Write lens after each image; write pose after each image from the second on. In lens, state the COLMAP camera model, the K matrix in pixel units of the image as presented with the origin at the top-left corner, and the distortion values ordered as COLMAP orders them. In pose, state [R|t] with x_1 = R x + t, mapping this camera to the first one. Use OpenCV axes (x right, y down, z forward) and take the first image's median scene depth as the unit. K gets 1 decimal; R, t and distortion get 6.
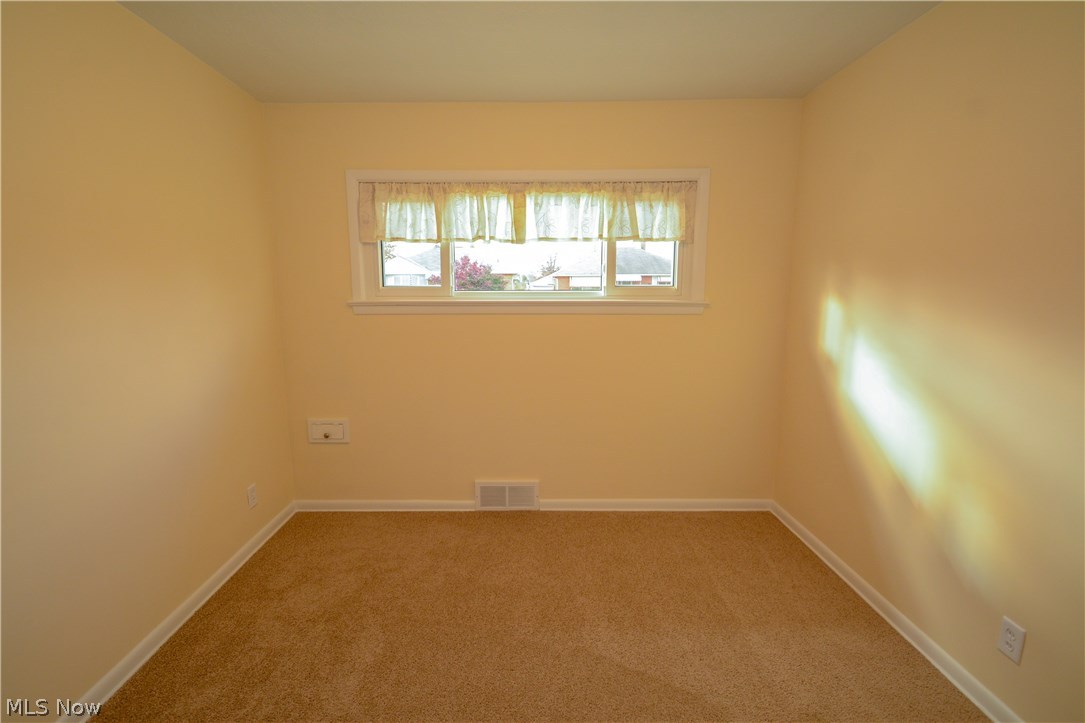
lens RADIAL K [[494.7, 0, 478.9], [0, 494.7, 365.7], [0, 0, 1]] dist [0.039553, -0.025999]
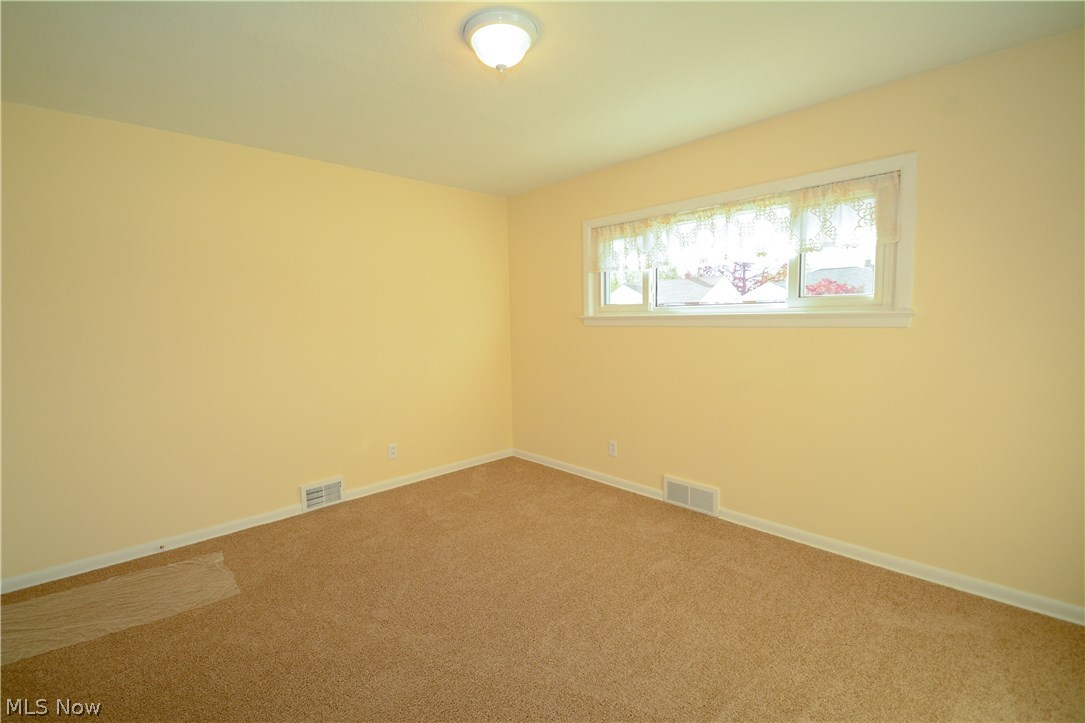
lens RADIAL K [[479.6, 0, 526.7], [0, 479.6, 359.6], [0, 0, 1]] dist [0.012132, -0.013442]
pose [[0.682122, 0.054934, -0.729172, 0.560797], [-0.085736, 0.996305, -0.005145, 0.004289], [0.726195, 0.066026, 0.684311, 0.012148]]
